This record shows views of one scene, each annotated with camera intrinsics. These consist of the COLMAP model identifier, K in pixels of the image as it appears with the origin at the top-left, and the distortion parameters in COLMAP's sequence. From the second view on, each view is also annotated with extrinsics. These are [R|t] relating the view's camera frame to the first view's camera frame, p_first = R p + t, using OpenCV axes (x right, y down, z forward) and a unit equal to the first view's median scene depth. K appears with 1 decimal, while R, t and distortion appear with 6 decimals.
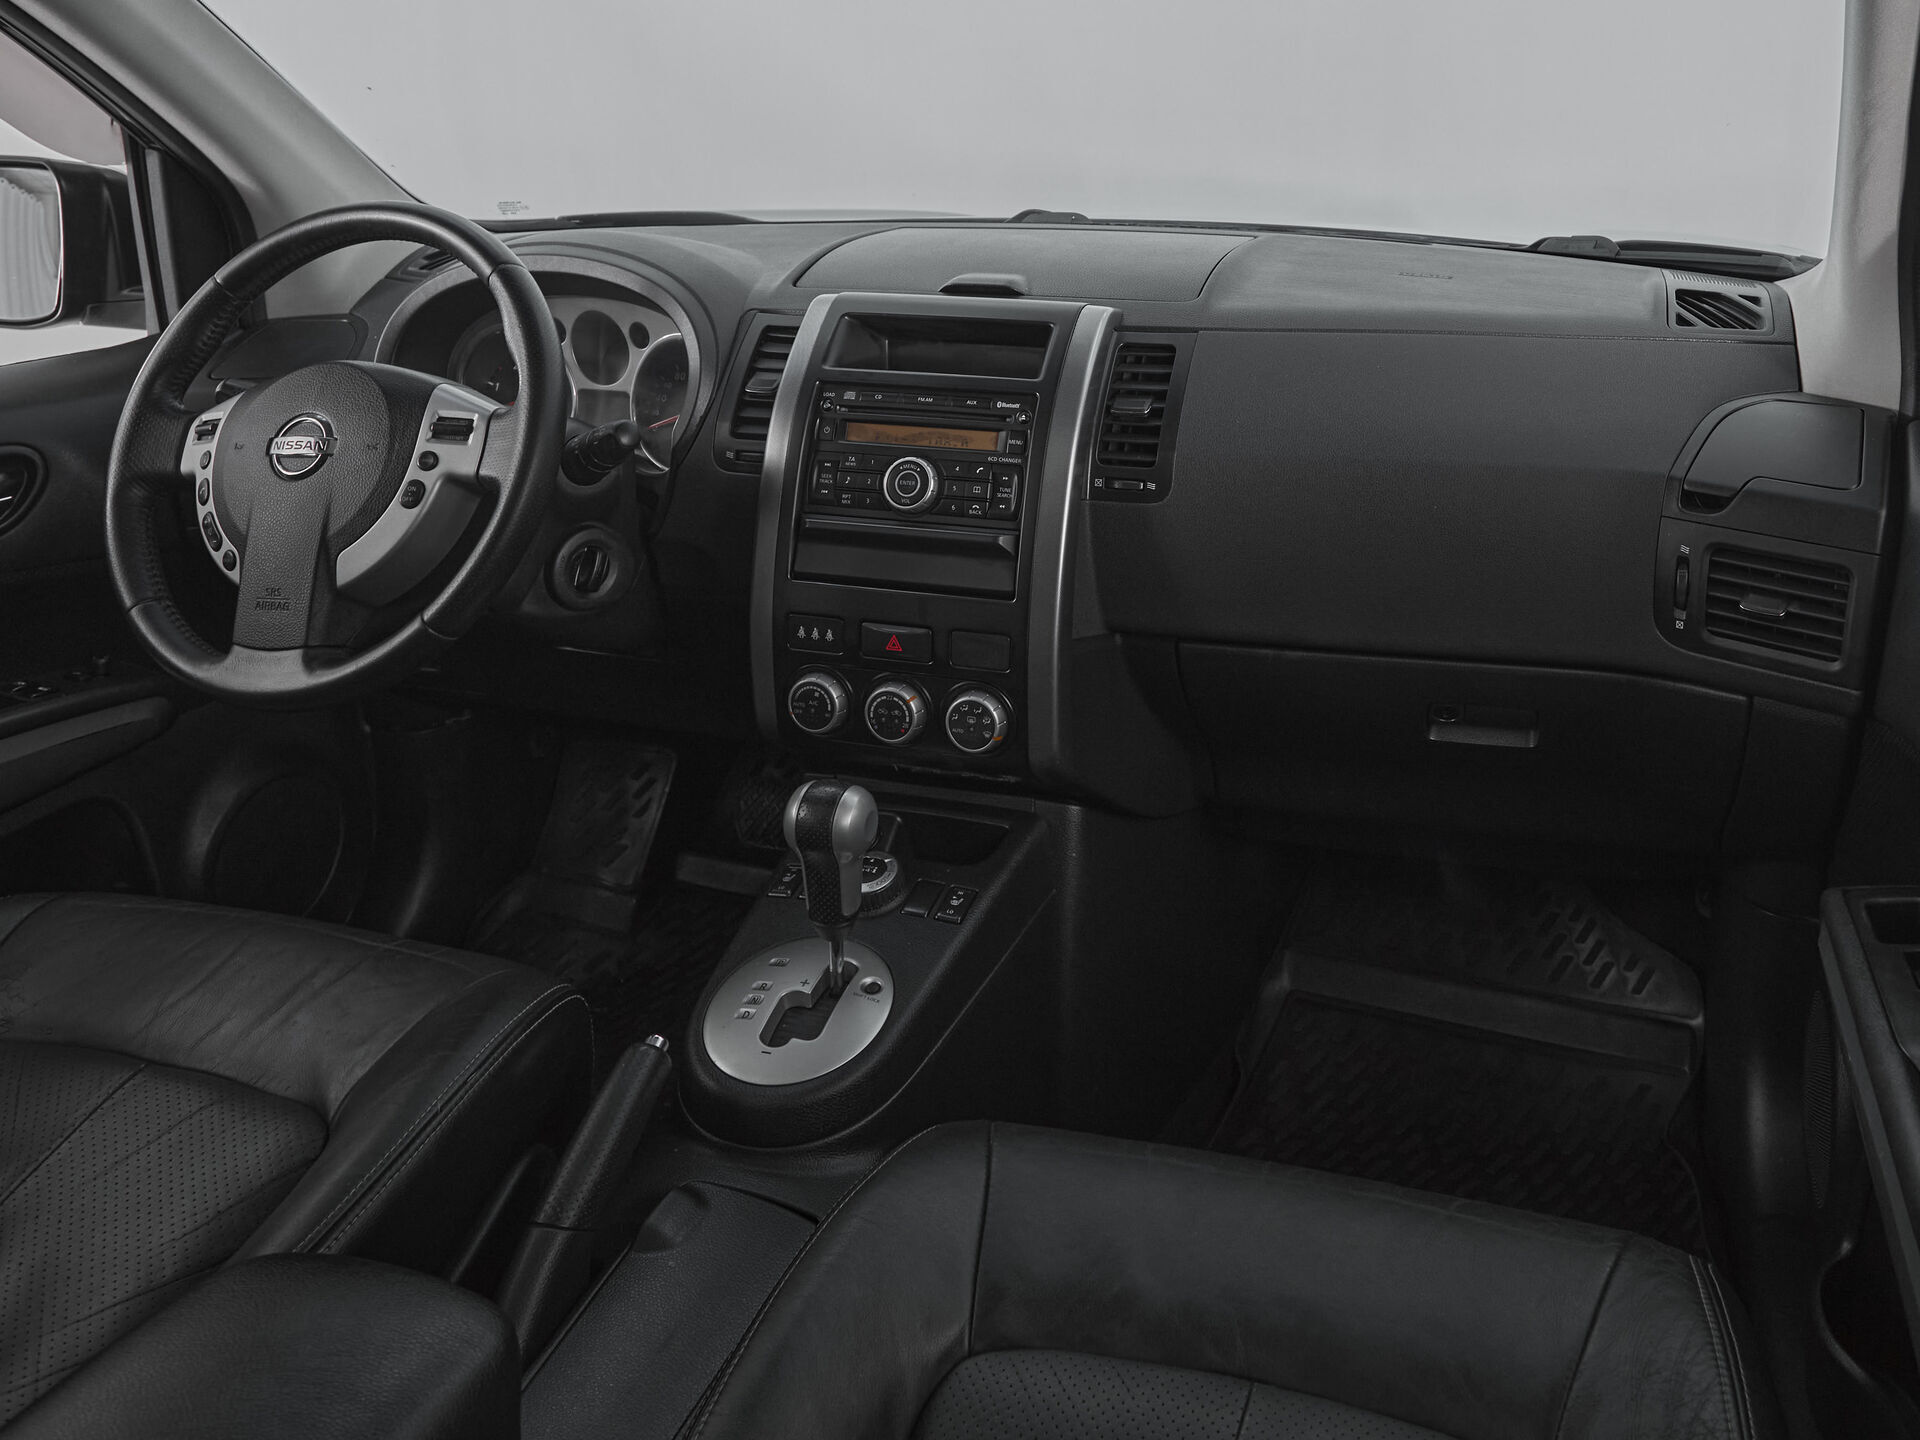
lens RADIAL K [[1948.4, 0, 1053.1], [0, 1948.4, 410.6], [0, 0, 1]] dist [-0.016361, -0.016472]
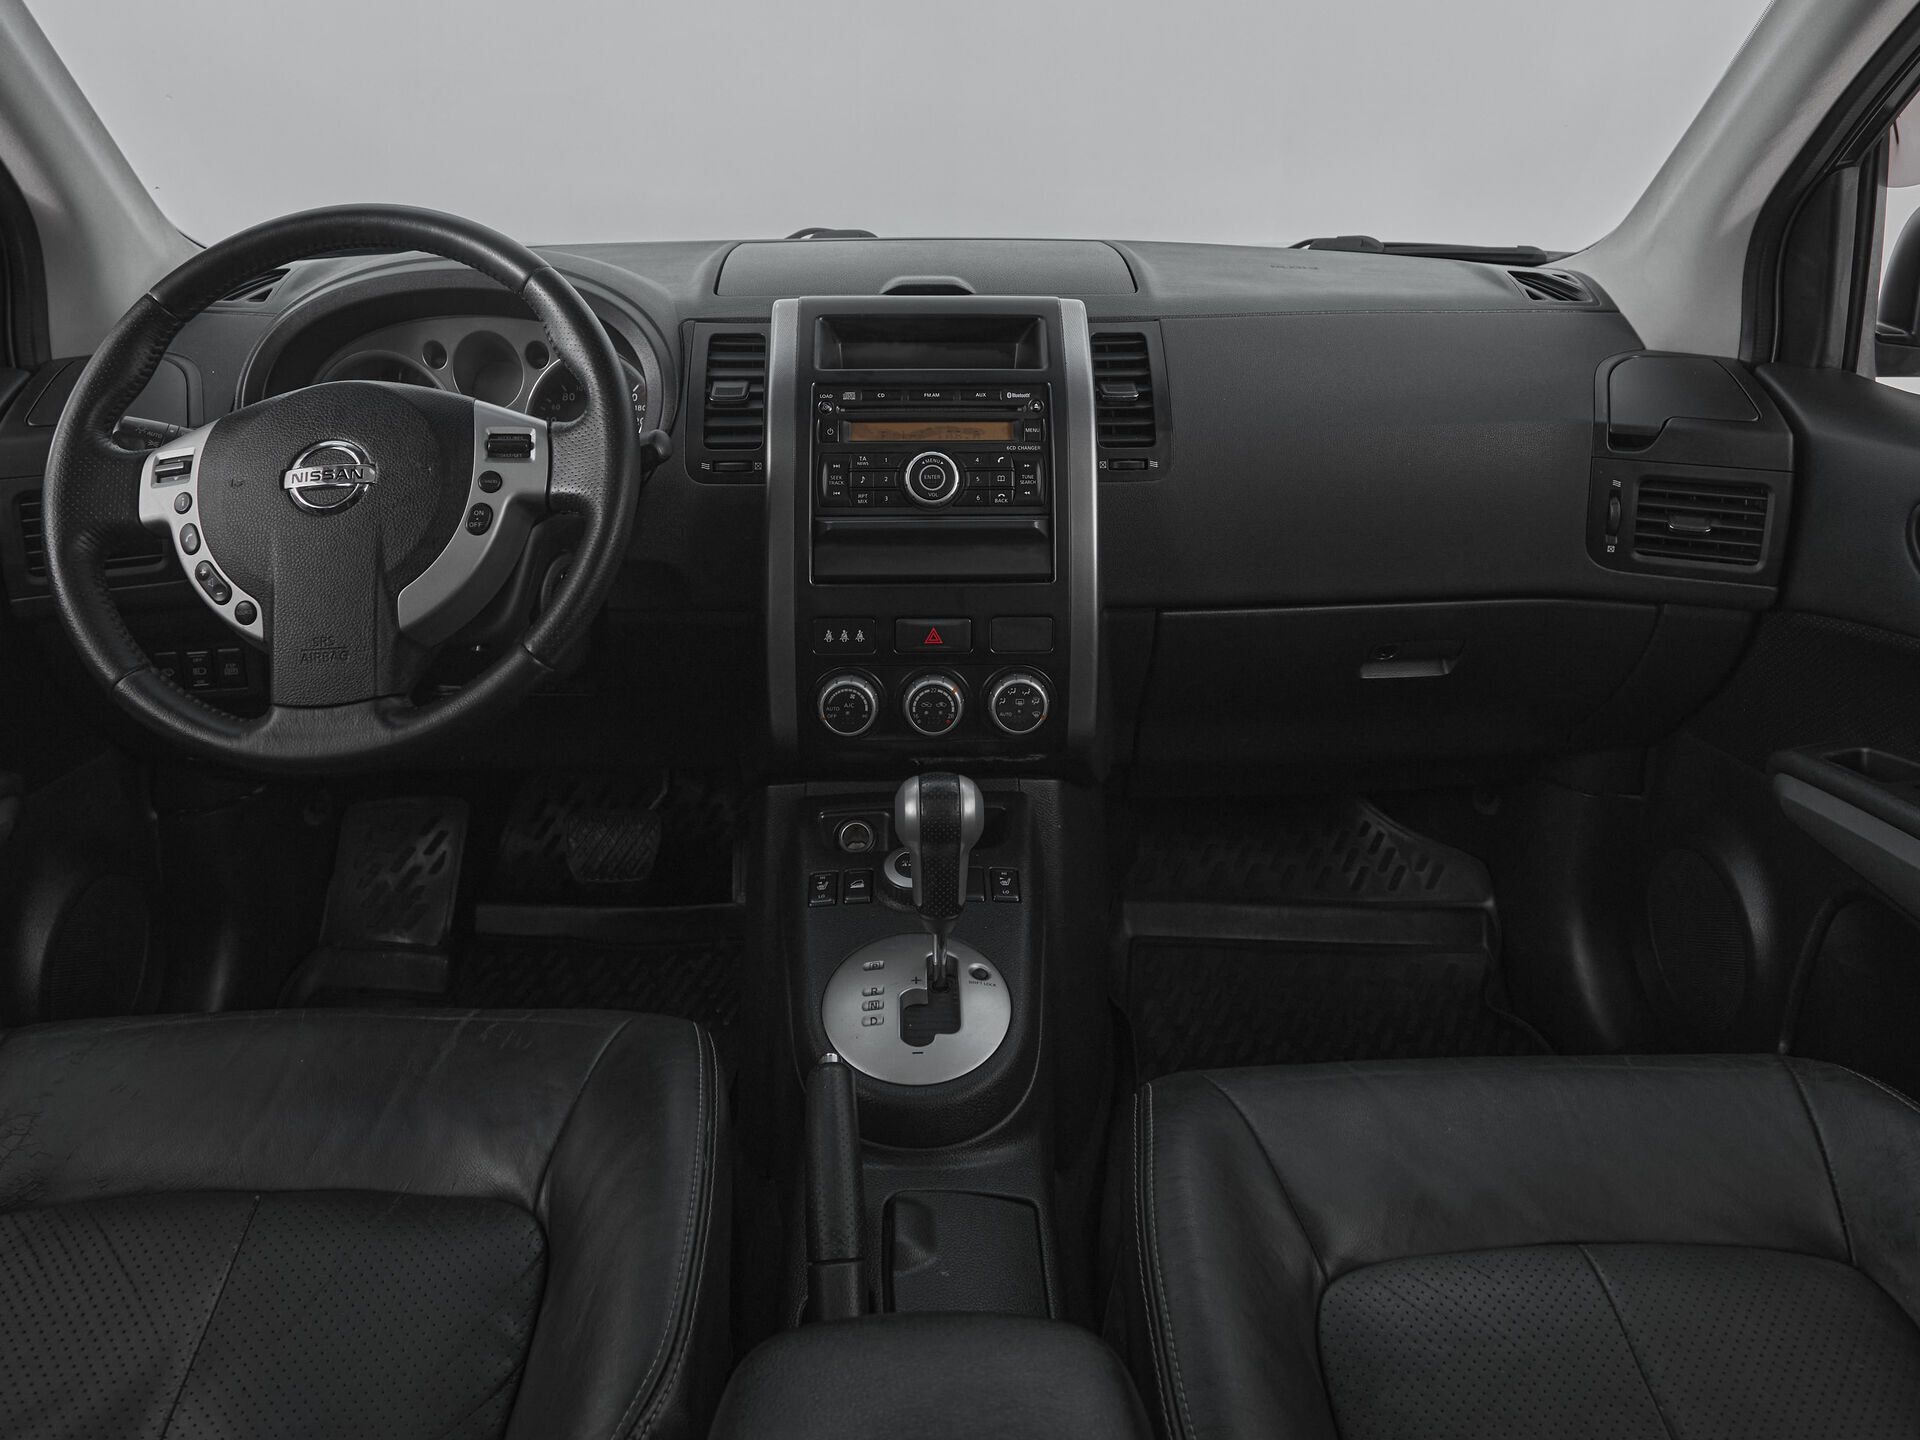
lens RADIAL K [[1764.7, 0, 918.5], [0, 1764.7, 488.1], [0, 0, 1]] dist [-0.014973, -0.008920]
pose [[0.934140, -0.067788, 0.350411, -0.402665], [0.063682, 0.997700, 0.023241, 0.021190], [-0.351180, 0.000605, 0.936308, 0.147471]]
